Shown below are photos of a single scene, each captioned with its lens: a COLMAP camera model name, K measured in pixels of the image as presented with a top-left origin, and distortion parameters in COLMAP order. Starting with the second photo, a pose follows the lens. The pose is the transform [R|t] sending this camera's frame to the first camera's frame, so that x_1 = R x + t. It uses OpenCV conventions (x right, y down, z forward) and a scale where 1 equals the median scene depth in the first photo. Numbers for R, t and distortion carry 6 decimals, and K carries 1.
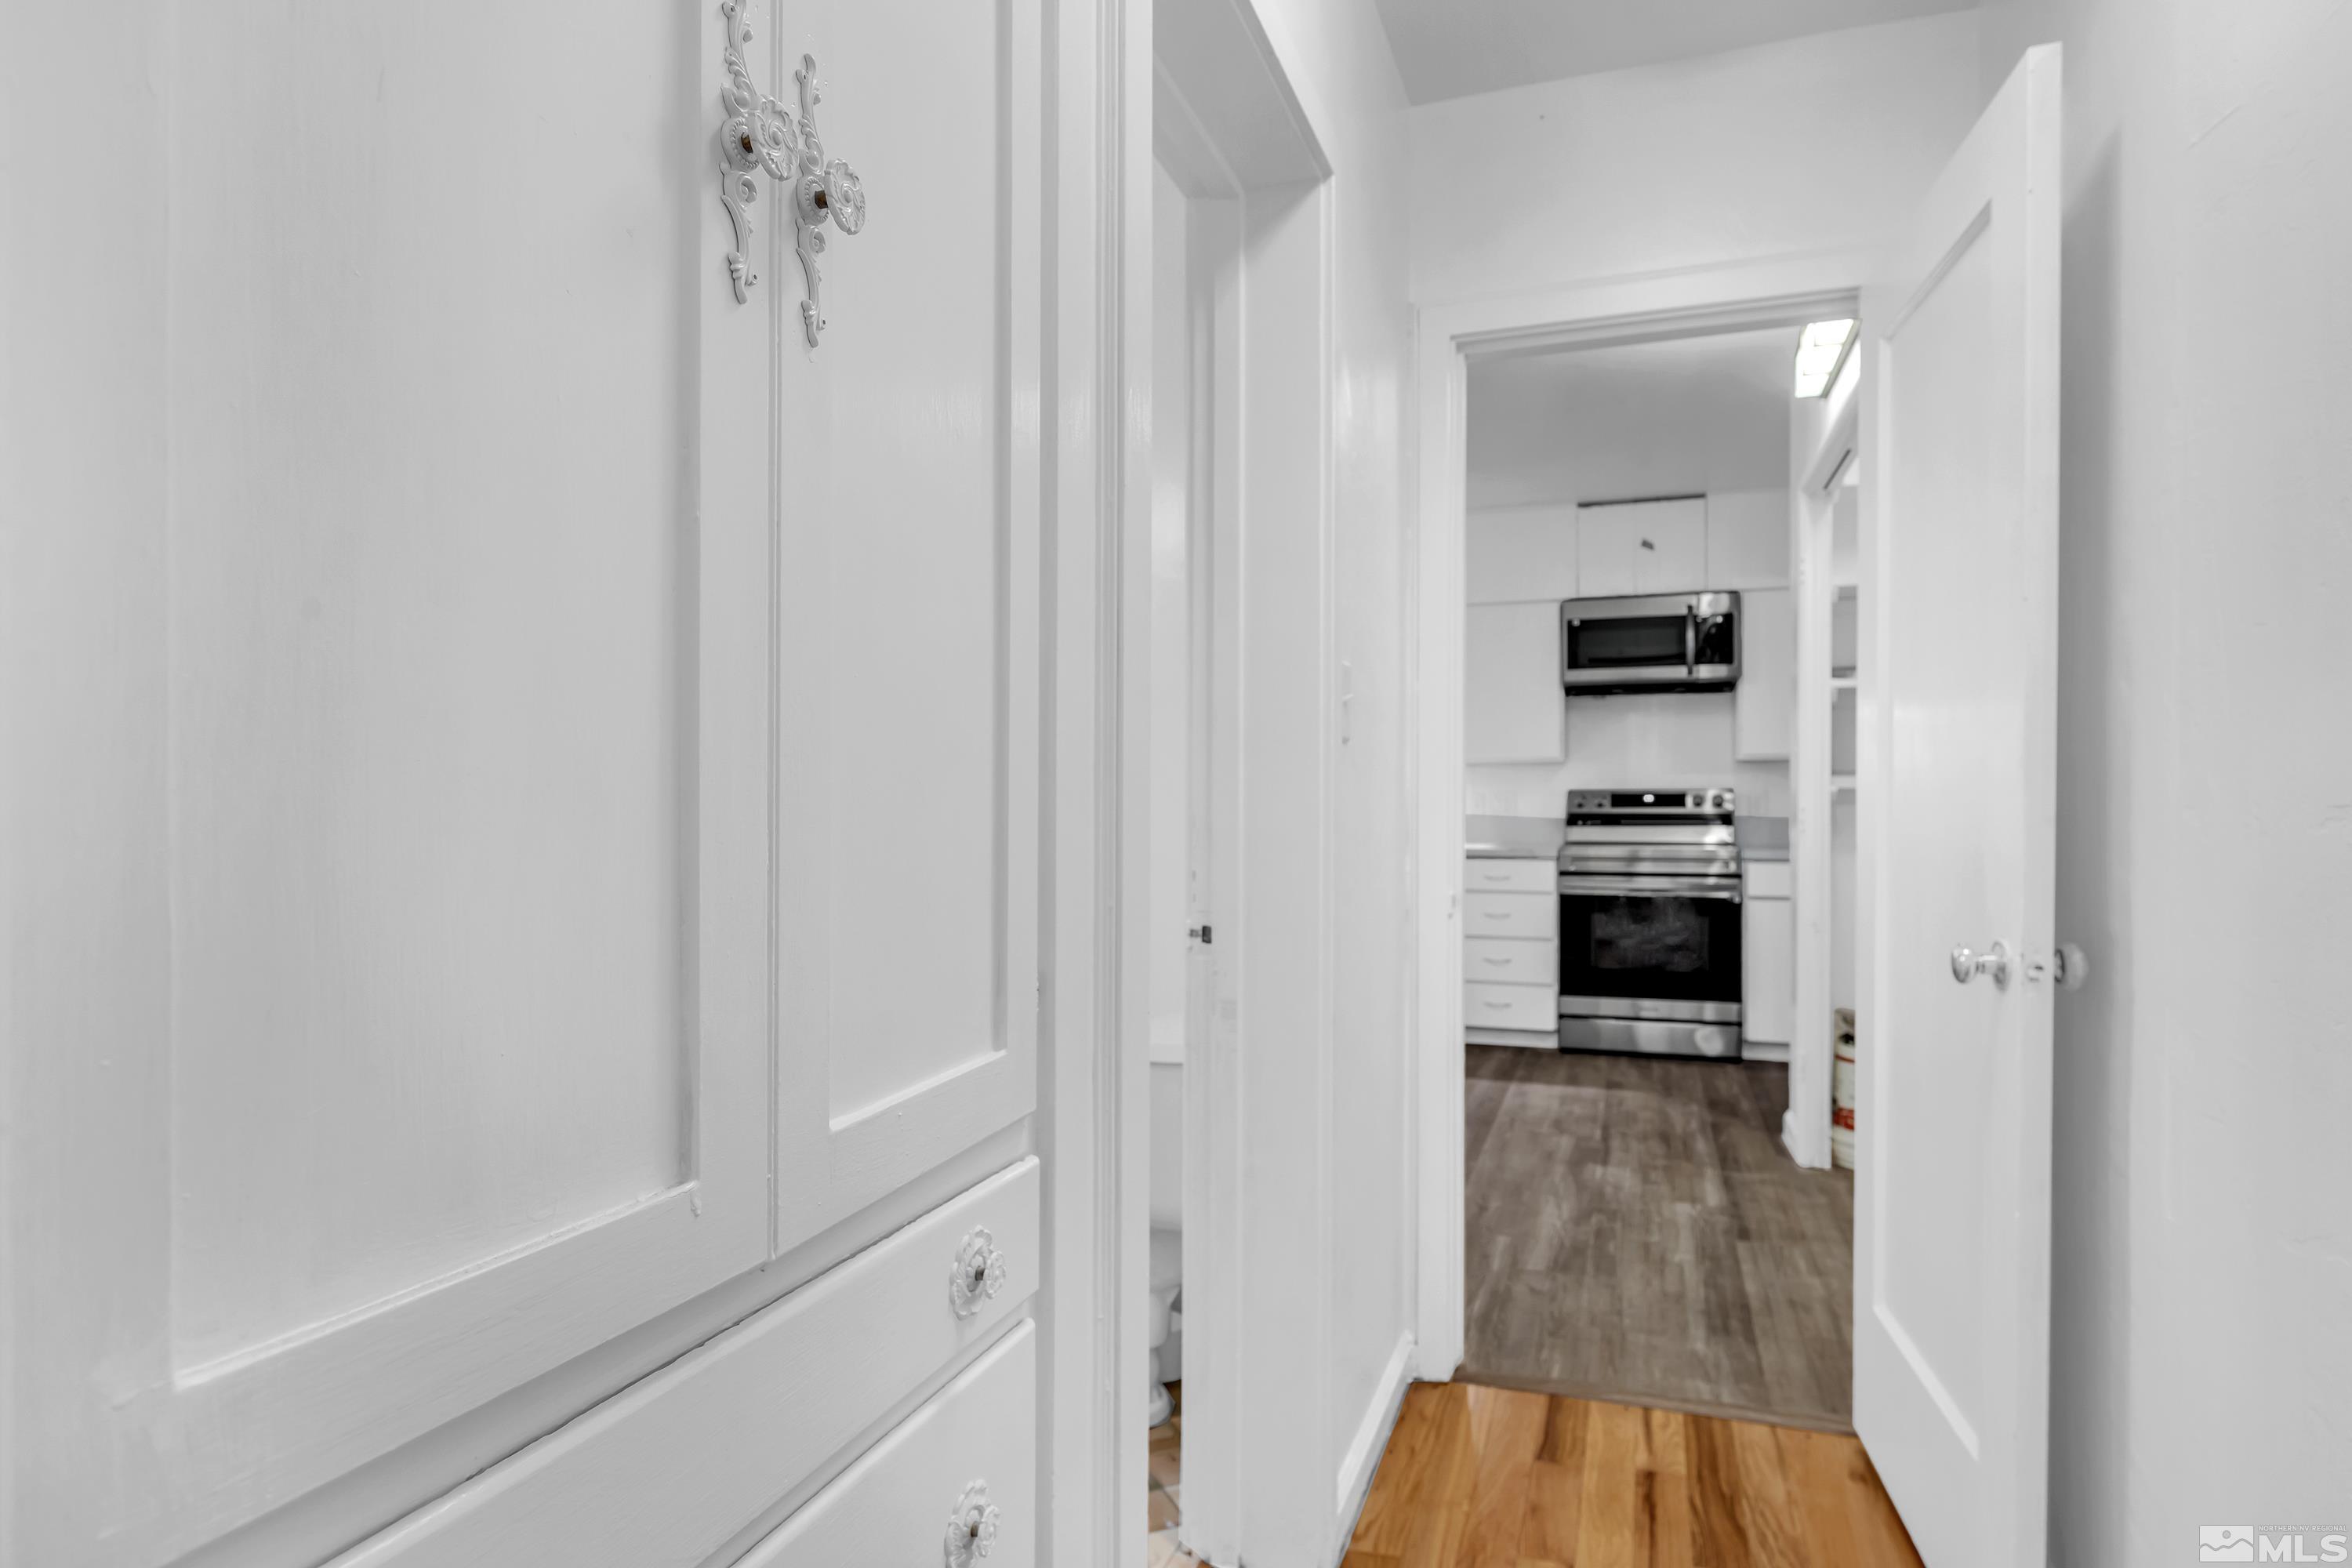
lens RADIAL K [[1269.2, 0, 1180.1], [0, 1269.2, 790.9], [0, 0, 1]] dist [-0.005844, -0.000378]
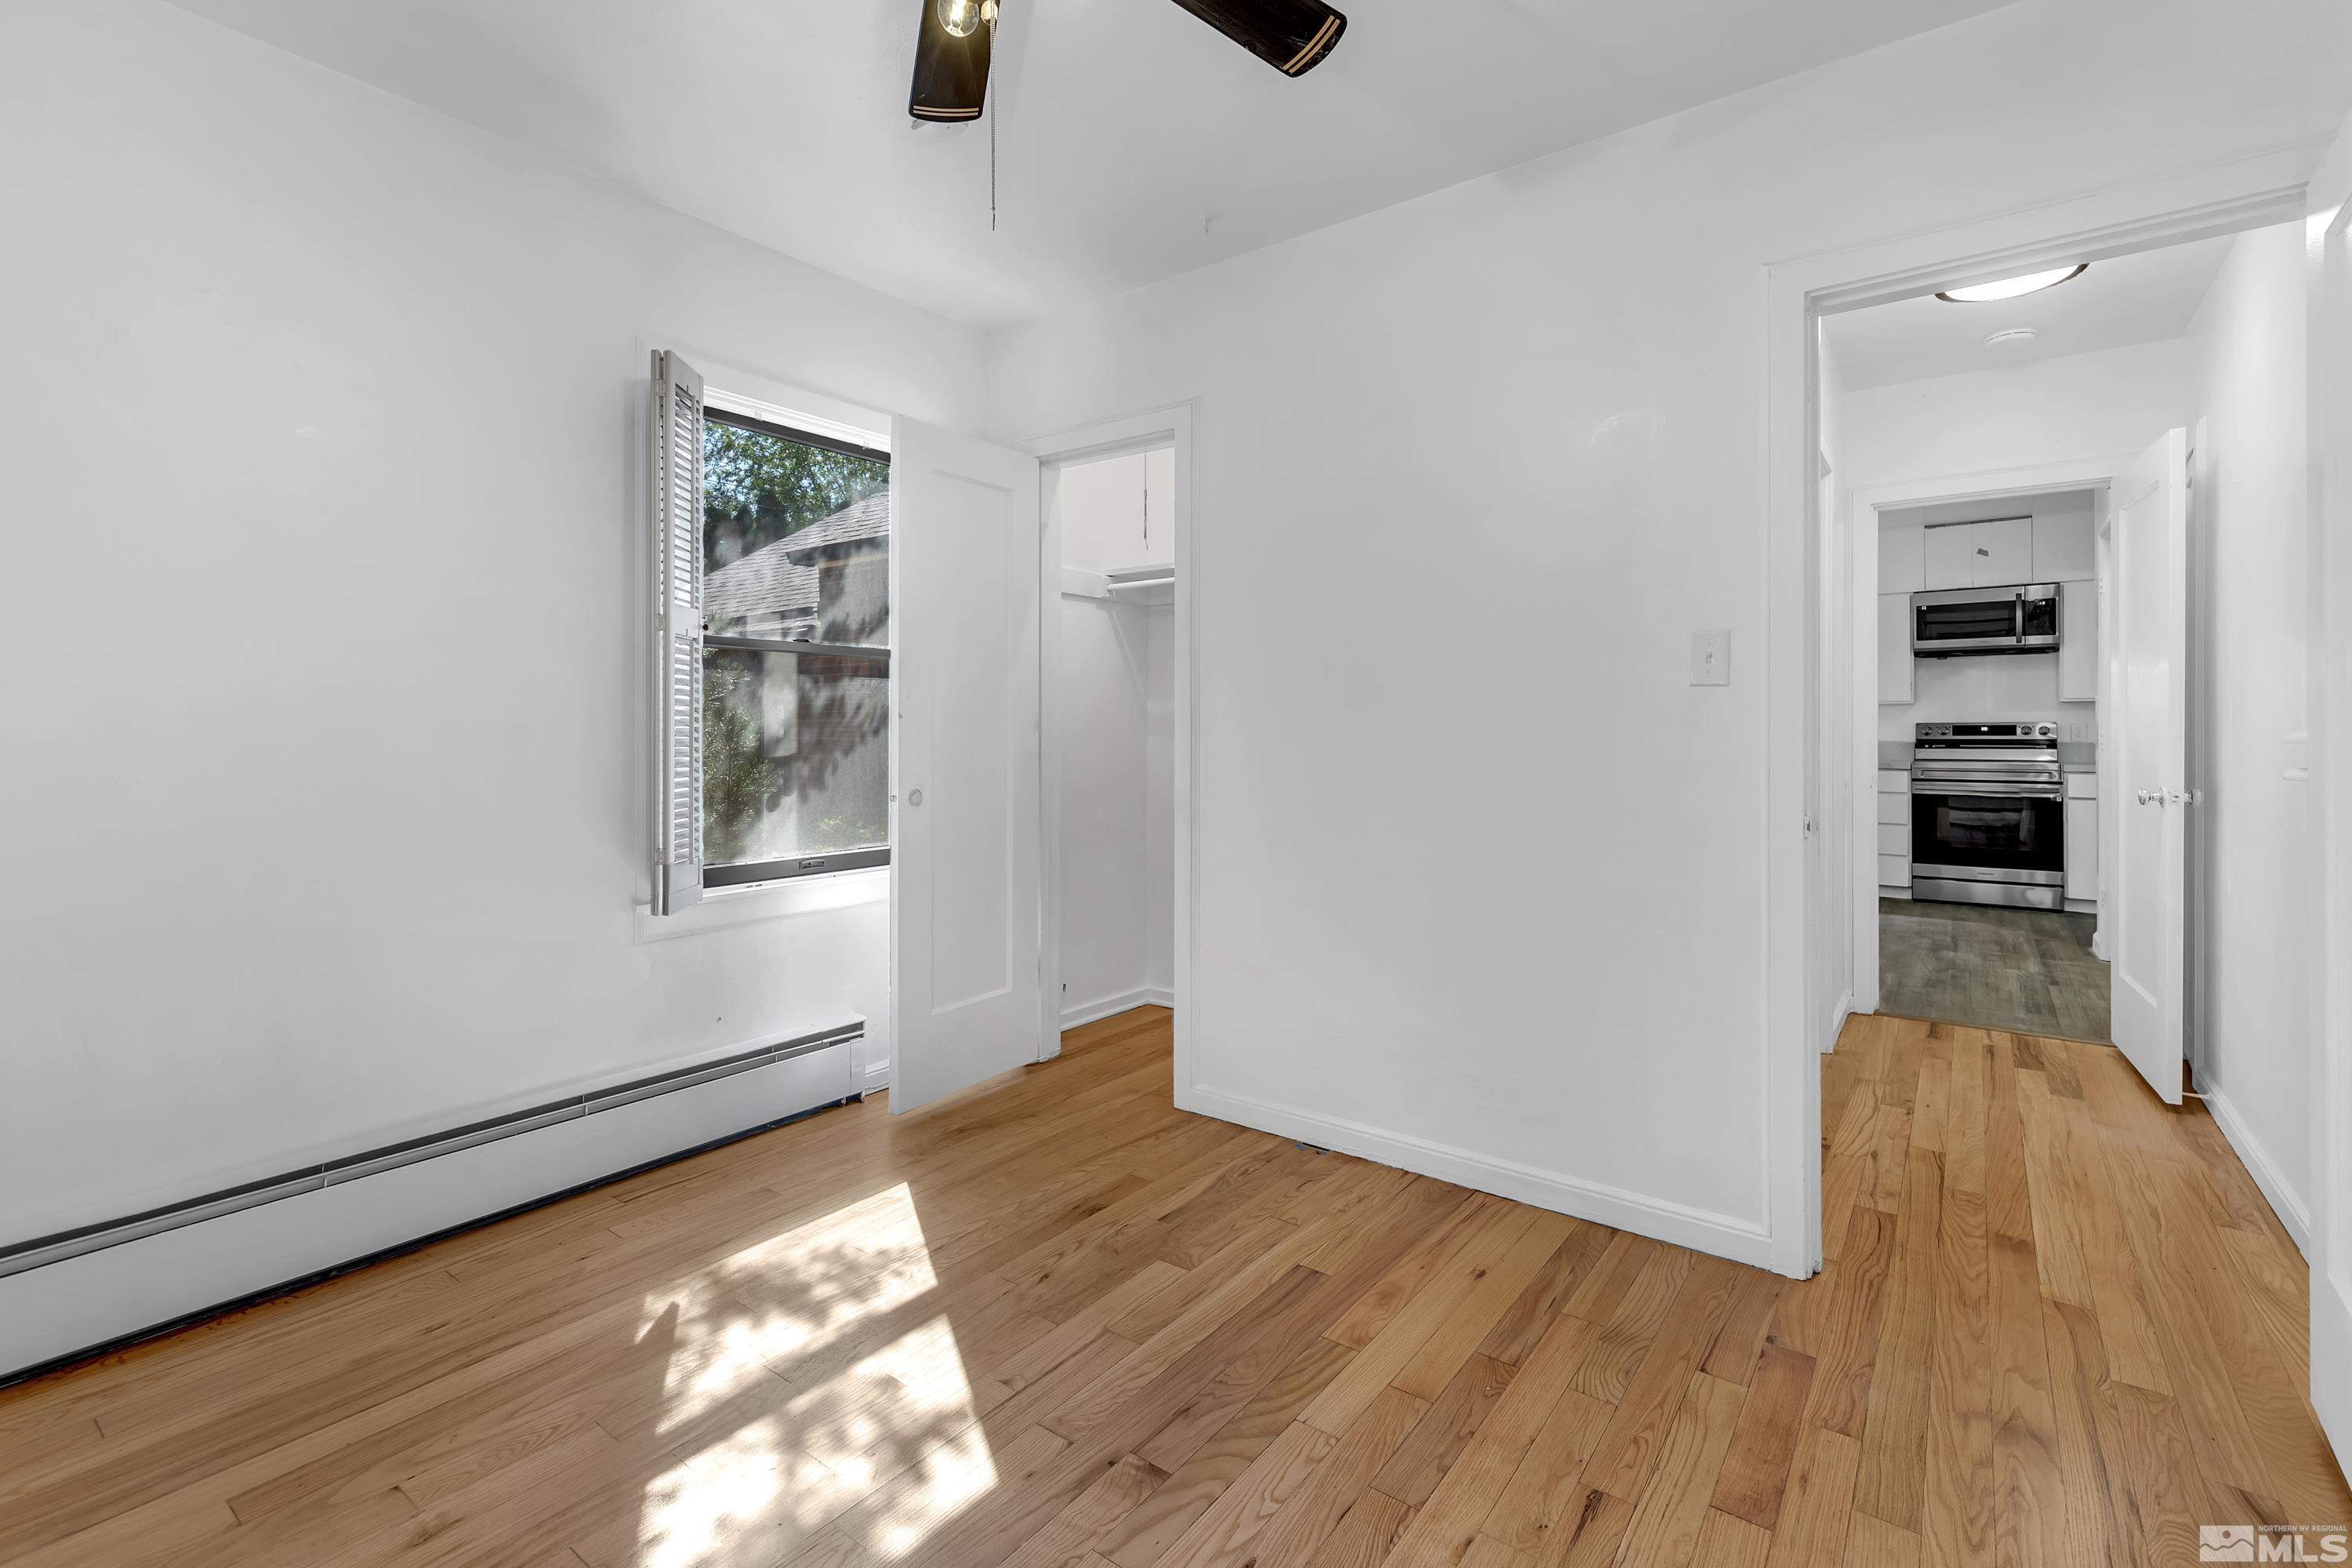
lens RADIAL K [[1075.9, 0, 1121.2], [0, 1075.9, 713.7], [0, 0, 1]] dist [0.000376, -0.000208]
pose [[0.949192, -0.001704, -0.314694, -0.179744], [-0.000486, 0.999976, -0.006880, -0.002599], [0.314698, 0.006683, 0.949168, -0.476400]]
